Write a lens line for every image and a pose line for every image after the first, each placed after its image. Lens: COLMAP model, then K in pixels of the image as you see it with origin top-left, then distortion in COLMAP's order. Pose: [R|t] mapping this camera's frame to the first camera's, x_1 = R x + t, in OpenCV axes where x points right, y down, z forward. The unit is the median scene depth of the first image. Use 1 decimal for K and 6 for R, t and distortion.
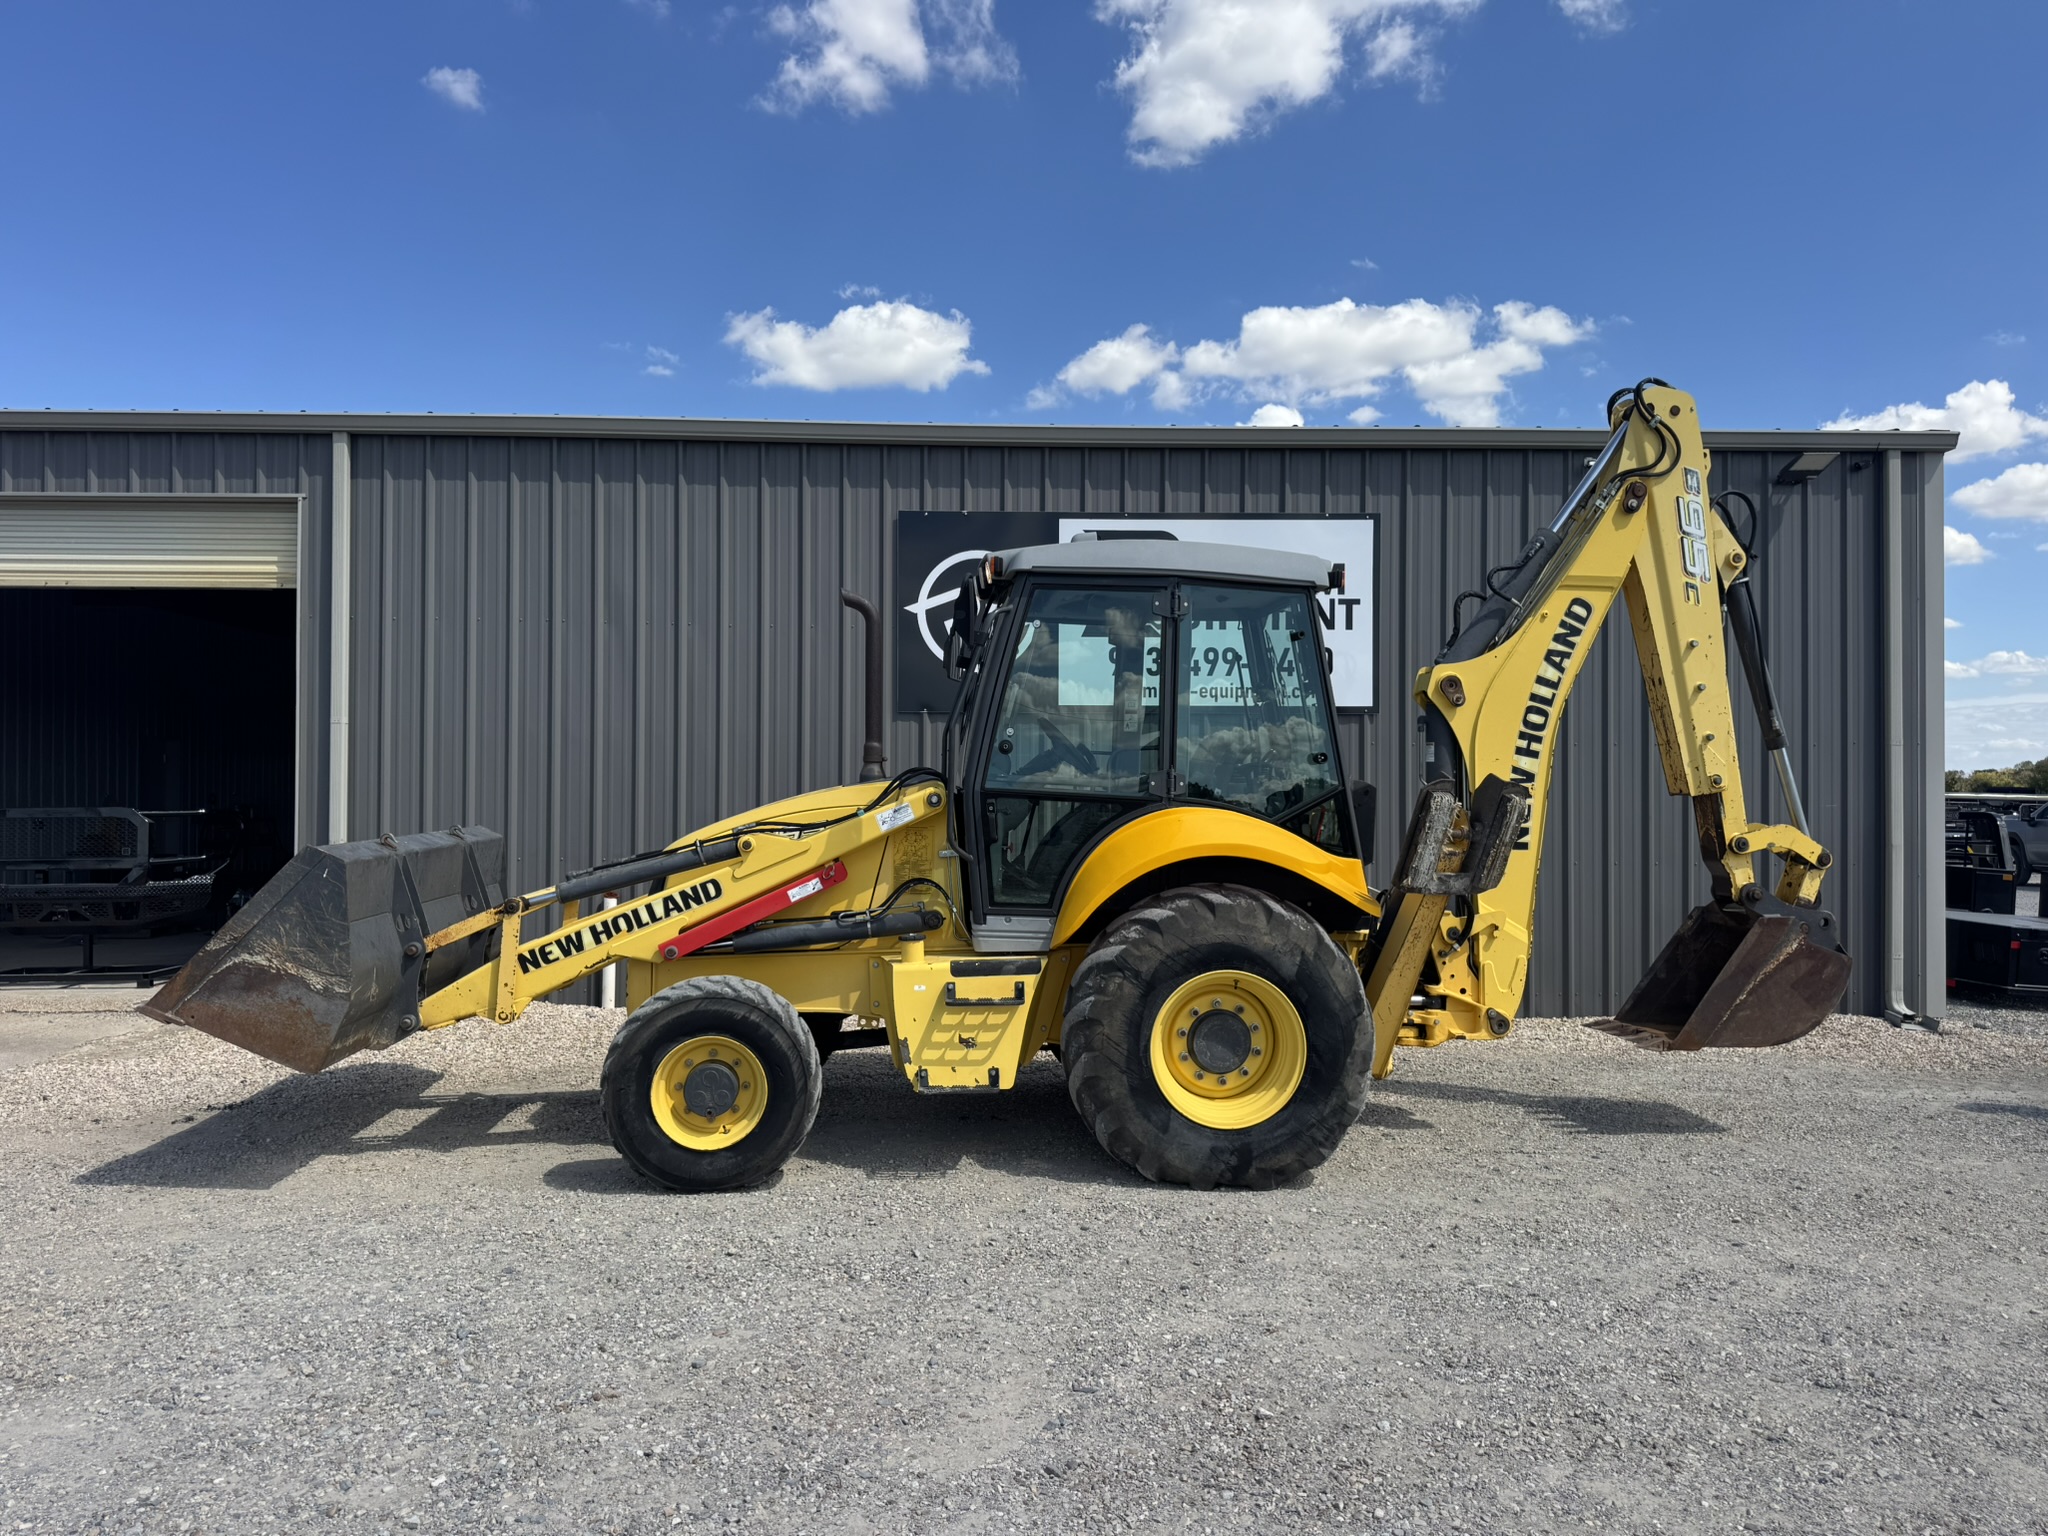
lens RADIAL K [[1354.5, 0, 1024.4], [0, 1354.5, 794.3], [0, 0, 1]] dist [0.021193, -0.028352]
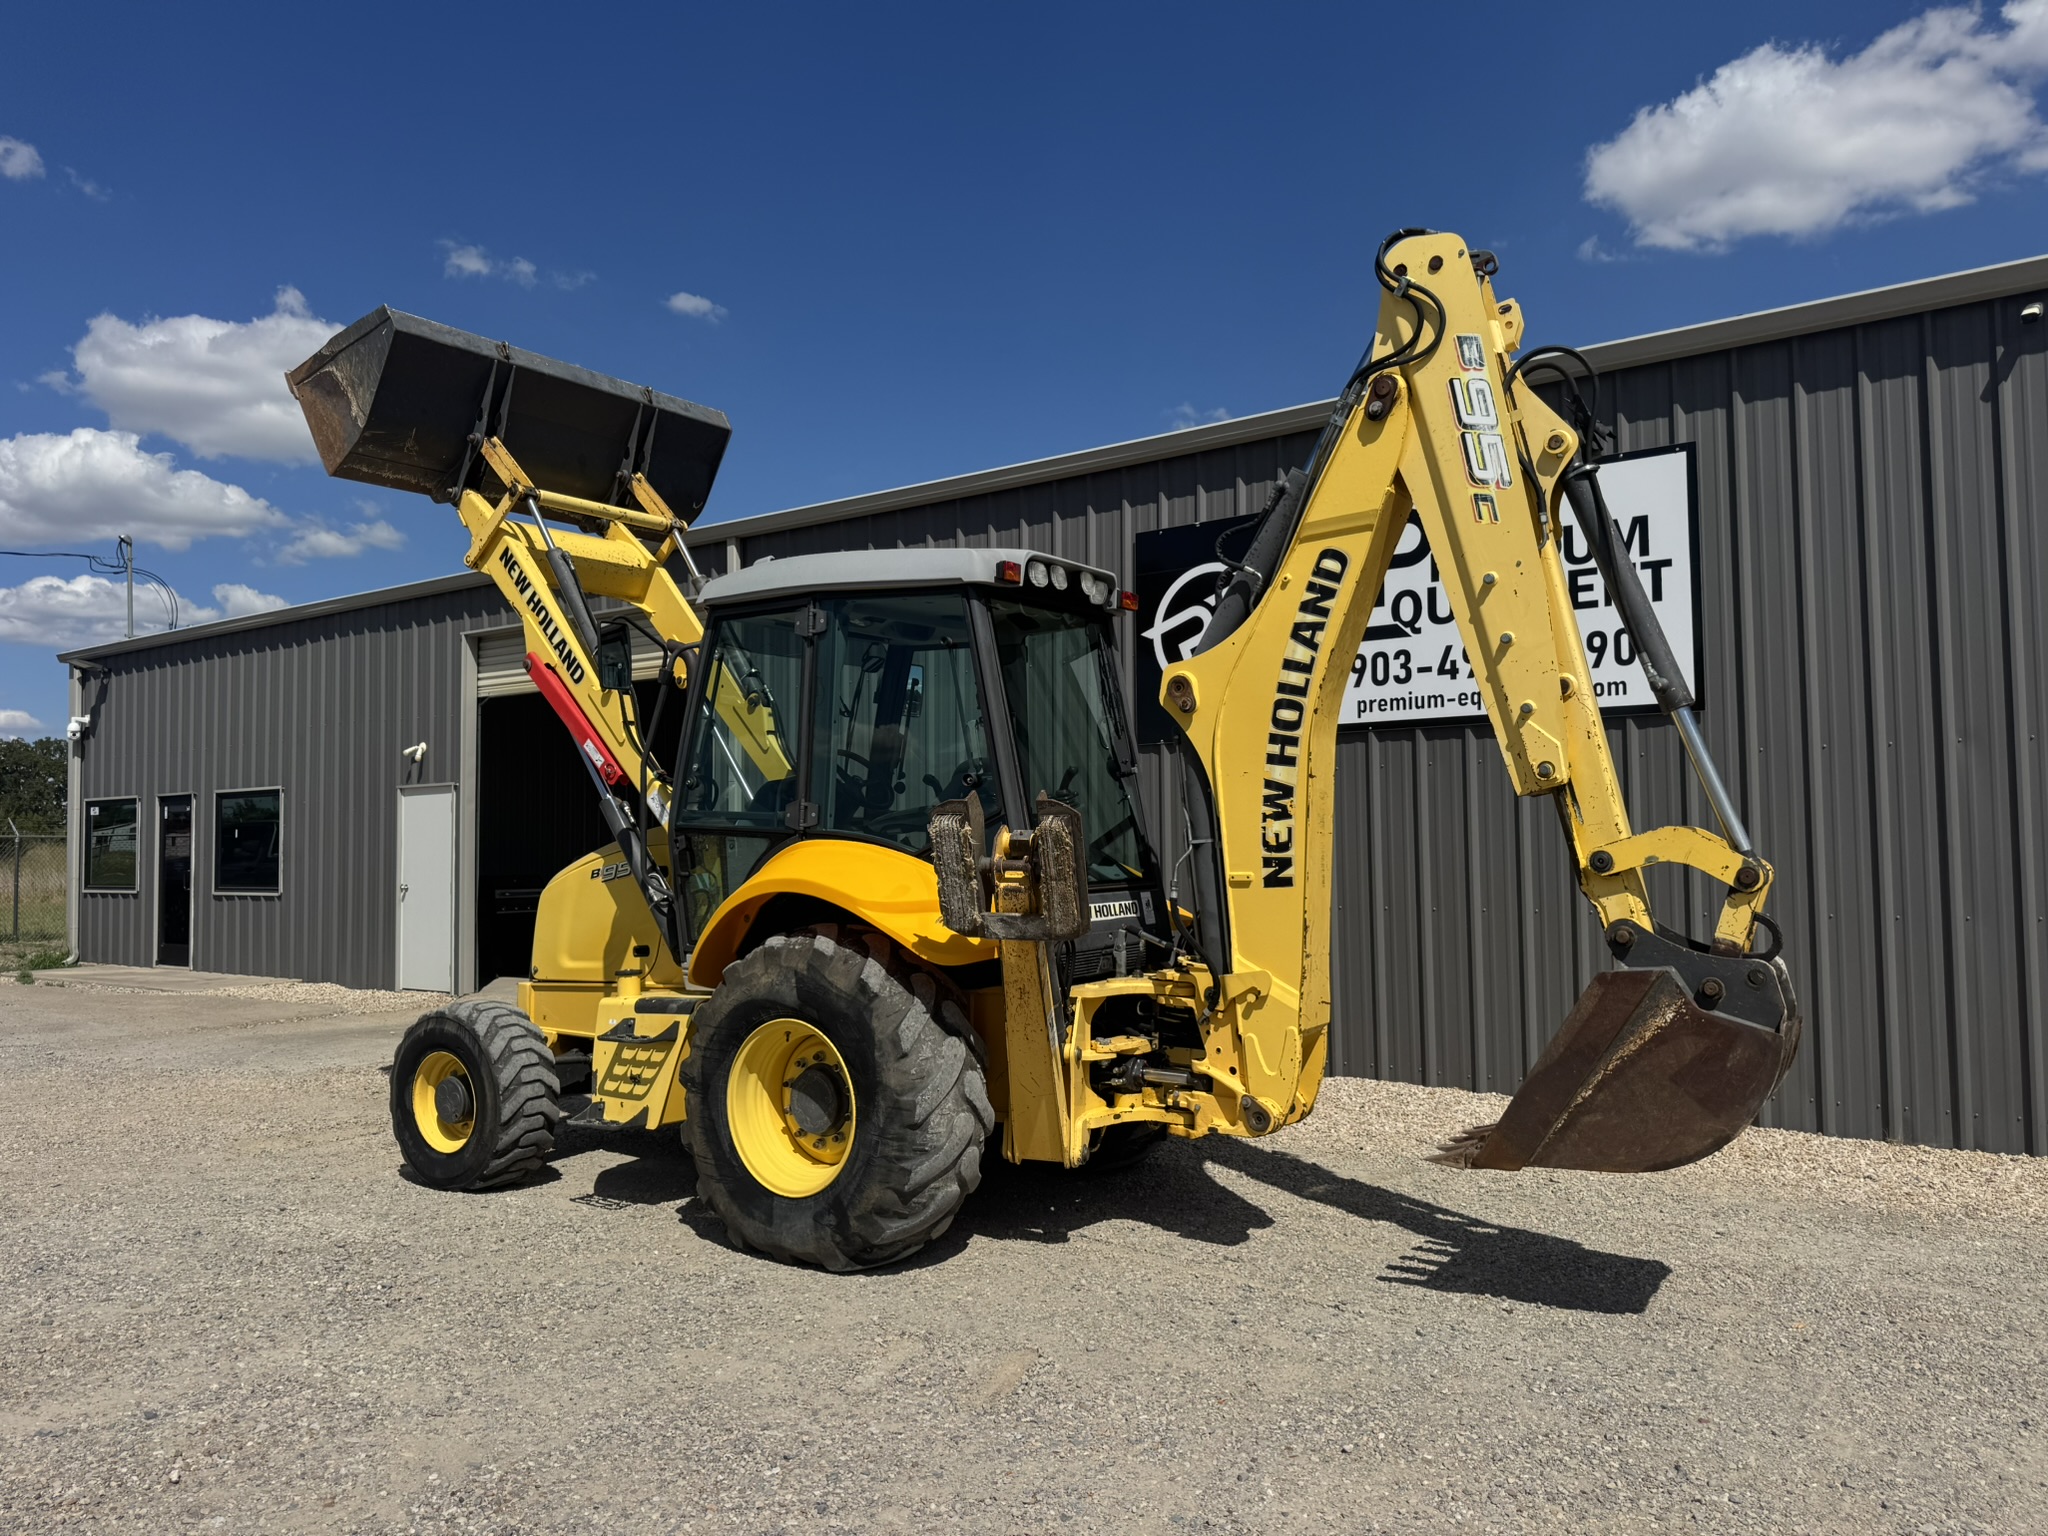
lens RADIAL K [[1398.4, 0, 1025.9], [0, 1398.4, 769.3], [0, 0, 1]] dist [0.055878, -0.000075]
pose [[0.815427, -0.046798, -0.576964, 0.813286], [0.017279, 0.998250, -0.056549, 0.018042], [0.578601, 0.036142, 0.814809, 0.303743]]
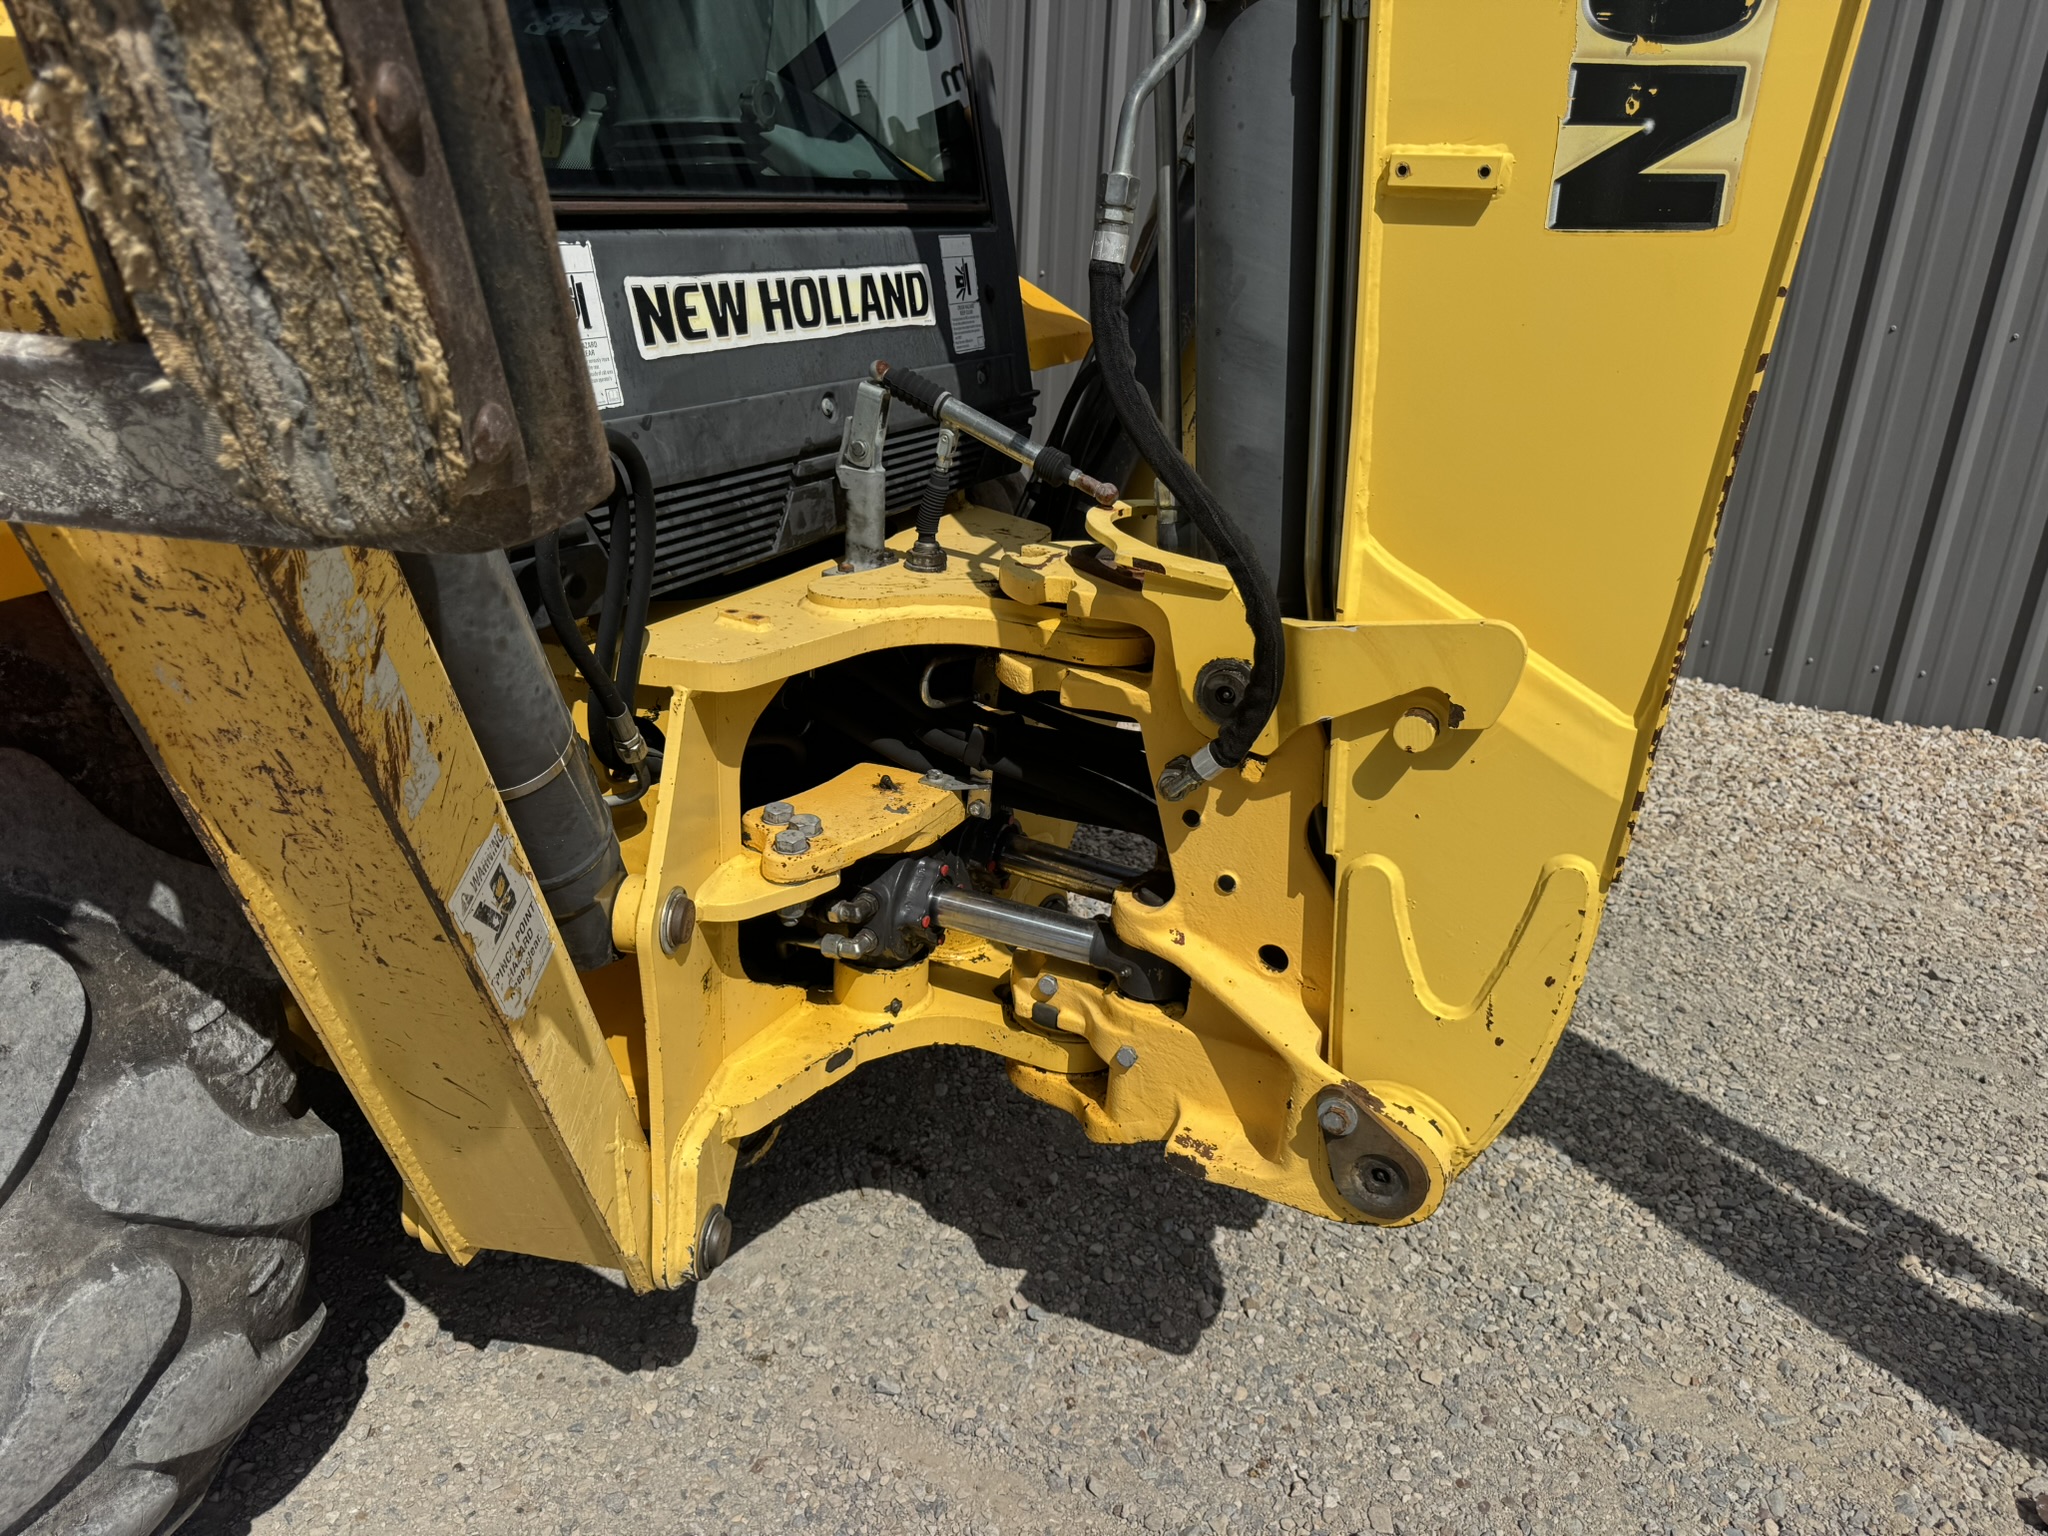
lens RADIAL K [[1439.7, 0, 1014.1], [0, 1439.7, 792.2], [0, 0, 1]] dist [0.003839, -0.002061]
pose [[0.890818, 0.198443, -0.408734, 0.434546], [-0.032300, 0.924965, 0.378678, 0.045417], [0.453211, -0.324131, 0.830385, 0.928641]]
